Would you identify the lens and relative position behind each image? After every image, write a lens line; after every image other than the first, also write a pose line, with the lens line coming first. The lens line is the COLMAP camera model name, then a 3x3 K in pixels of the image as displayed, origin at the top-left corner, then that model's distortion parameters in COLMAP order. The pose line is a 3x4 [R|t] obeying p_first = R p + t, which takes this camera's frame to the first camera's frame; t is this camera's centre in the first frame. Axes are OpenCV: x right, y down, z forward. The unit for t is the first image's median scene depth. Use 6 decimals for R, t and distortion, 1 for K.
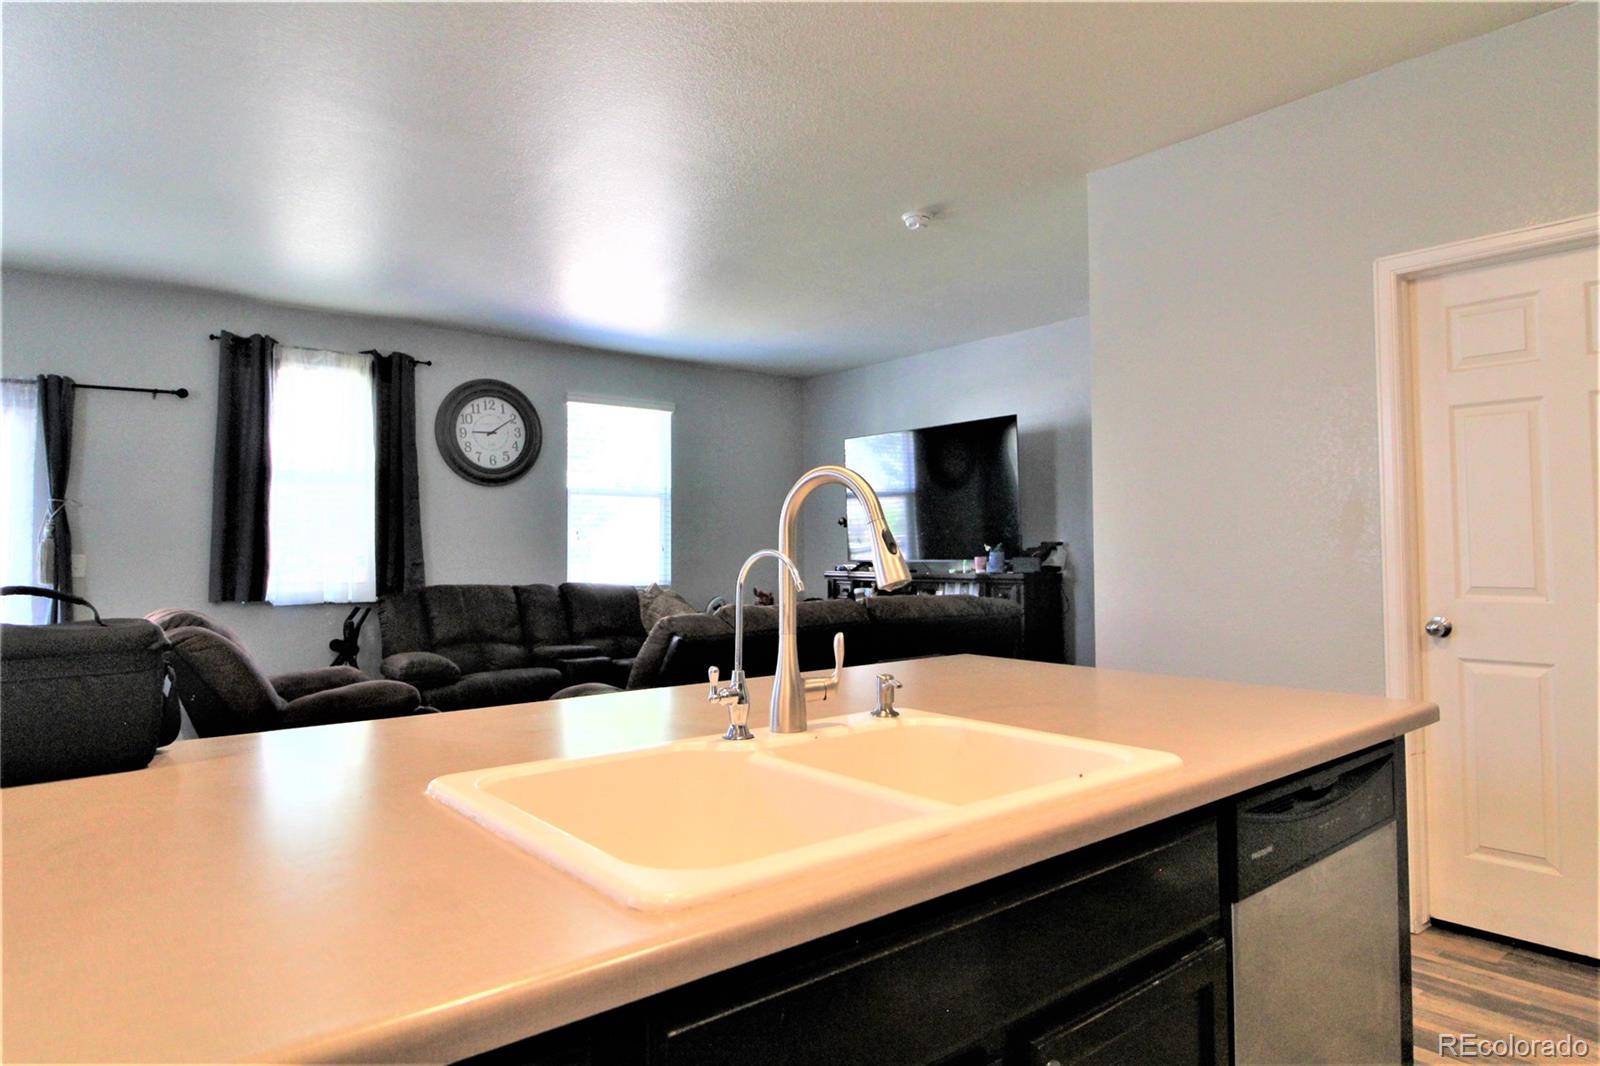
lens RADIAL K [[961.8, 0, 807.4], [0, 961.8, 526.0], [0, 0, 1]] dist [-0.002501, -0.001873]
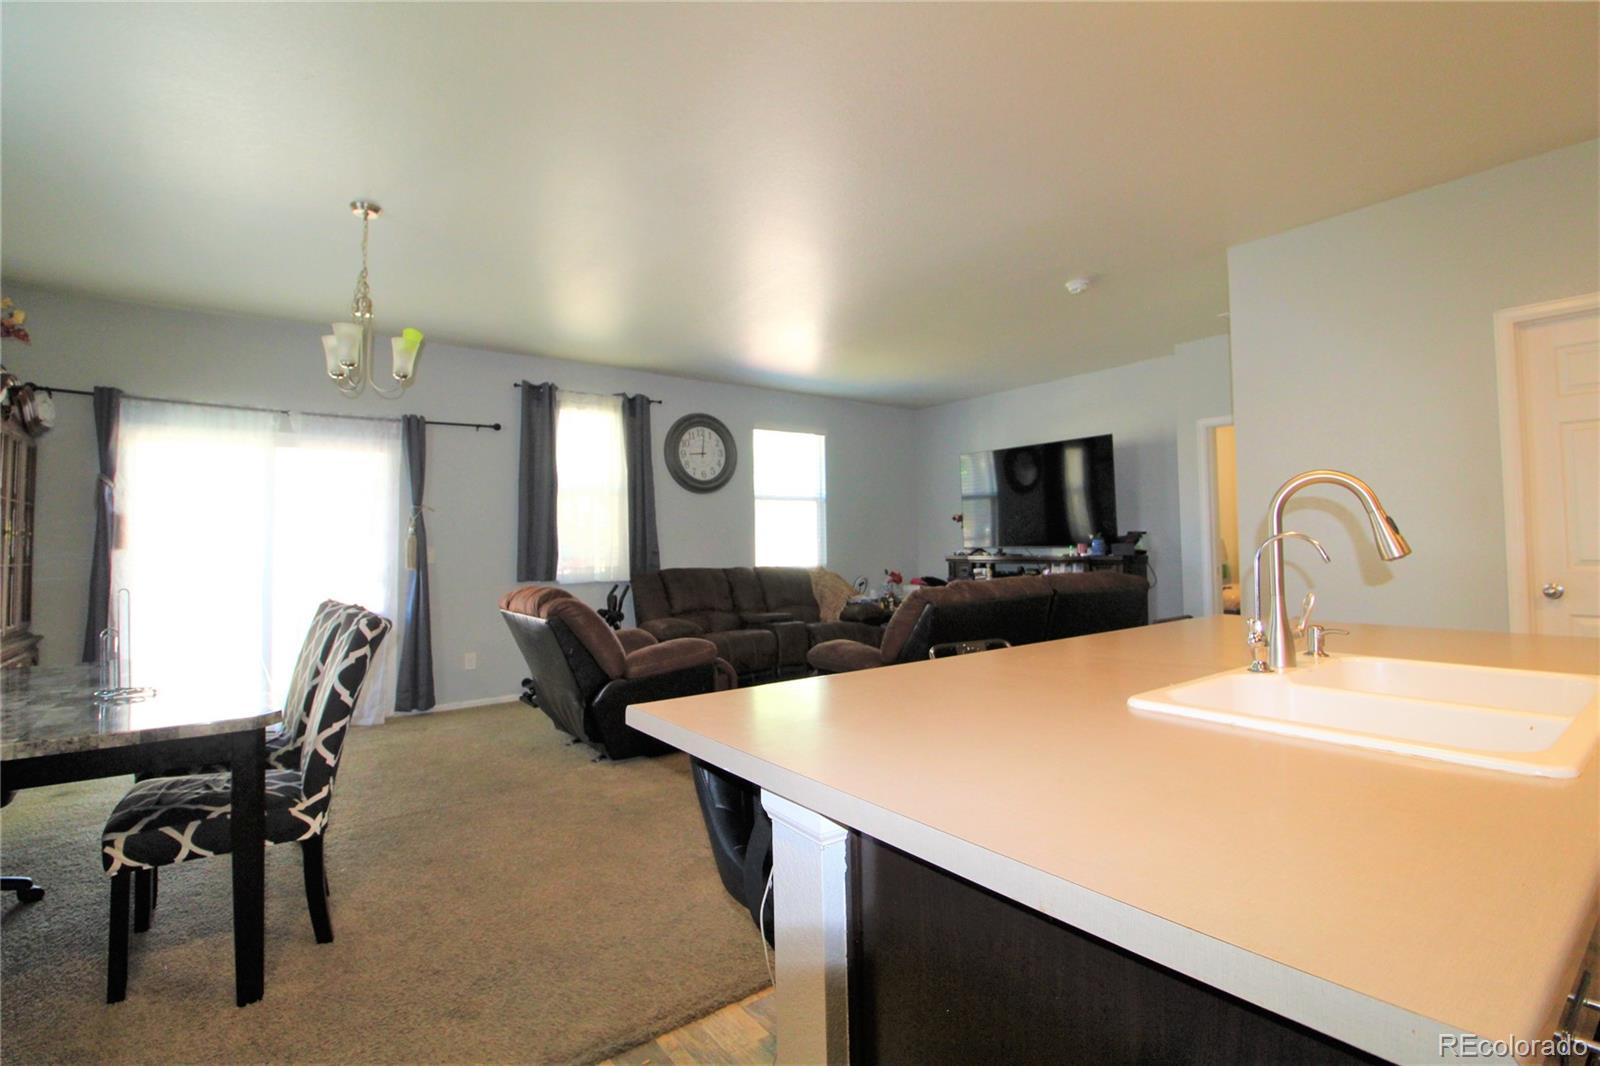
lens RADIAL K [[733.9, 0, 801.4], [0, 733.9, 524.4], [0, 0, 1]] dist [-0.025418, 0.001497]
pose [[0.999115, -0.009403, -0.040991, -0.163070], [0.009422, 0.999956, 0.000260, 0.002229], [0.040986, -0.000646, 0.999159, -0.007620]]
